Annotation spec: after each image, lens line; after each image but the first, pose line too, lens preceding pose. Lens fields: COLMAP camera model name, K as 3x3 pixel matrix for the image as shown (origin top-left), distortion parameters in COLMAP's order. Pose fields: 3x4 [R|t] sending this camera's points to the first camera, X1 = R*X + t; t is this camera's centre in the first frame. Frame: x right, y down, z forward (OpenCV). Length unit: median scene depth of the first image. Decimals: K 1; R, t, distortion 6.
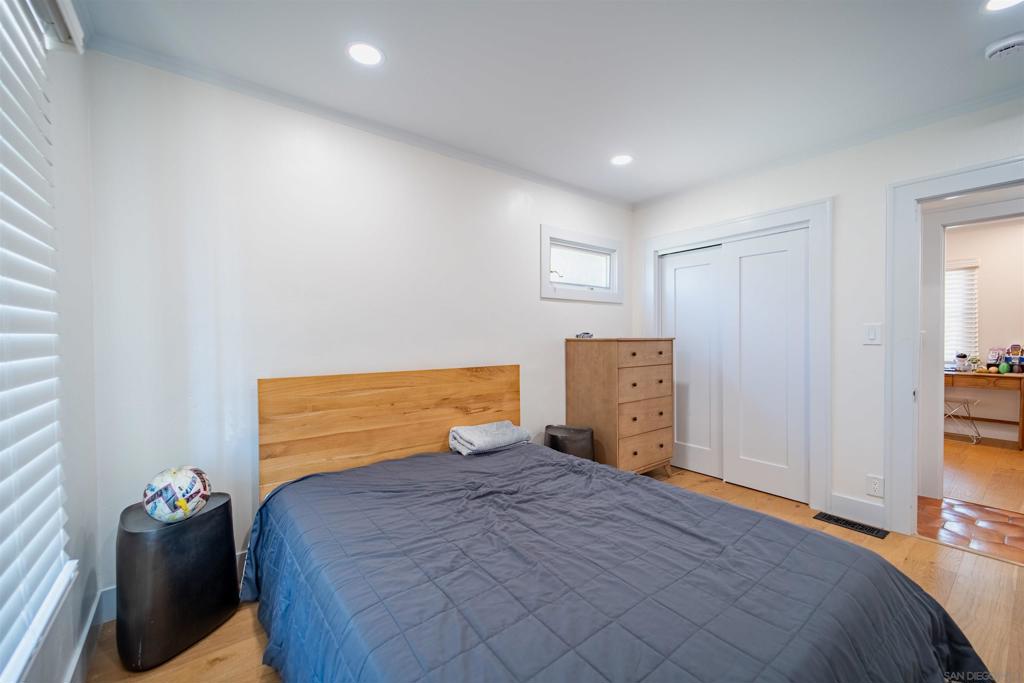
lens RADIAL K [[421.1, 0, 506.1], [0, 421.1, 347.0], [0, 0, 1]] dist [0.004267, -0.000736]
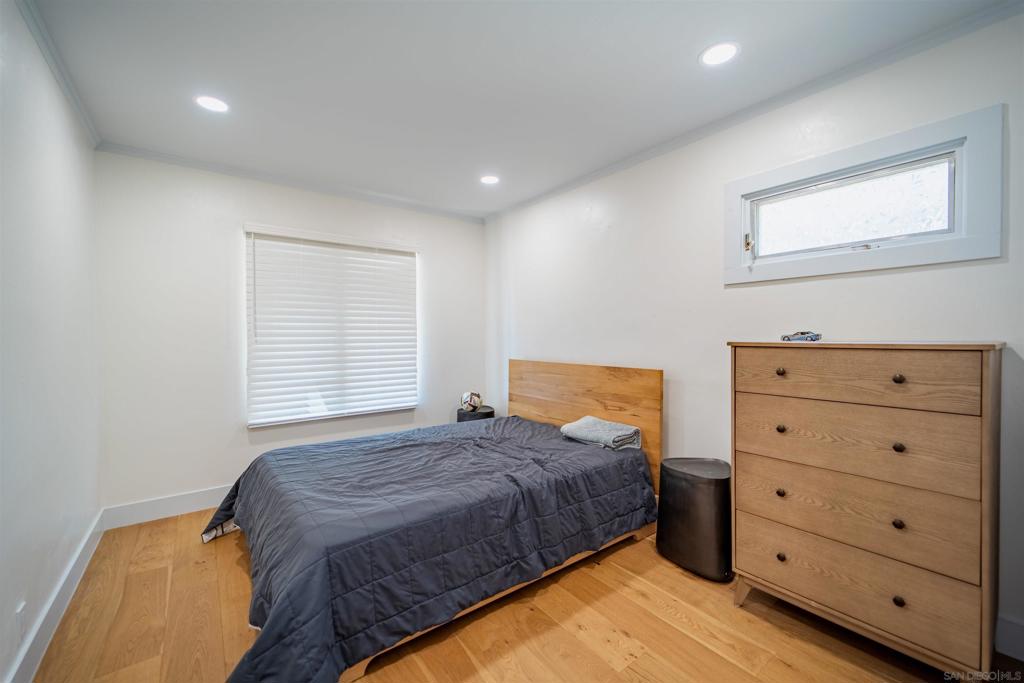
lens RADIAL K [[421.1, 0, 508.9], [0, 421.1, 338.5], [0, 0, 1]] dist [0.004267, -0.000736]
pose [[-0.032181, 0.013412, -0.999392, 0.913423], [-0.015715, 0.999780, 0.013923, -0.031002], [0.999359, 0.016153, -0.031963, 0.711463]]
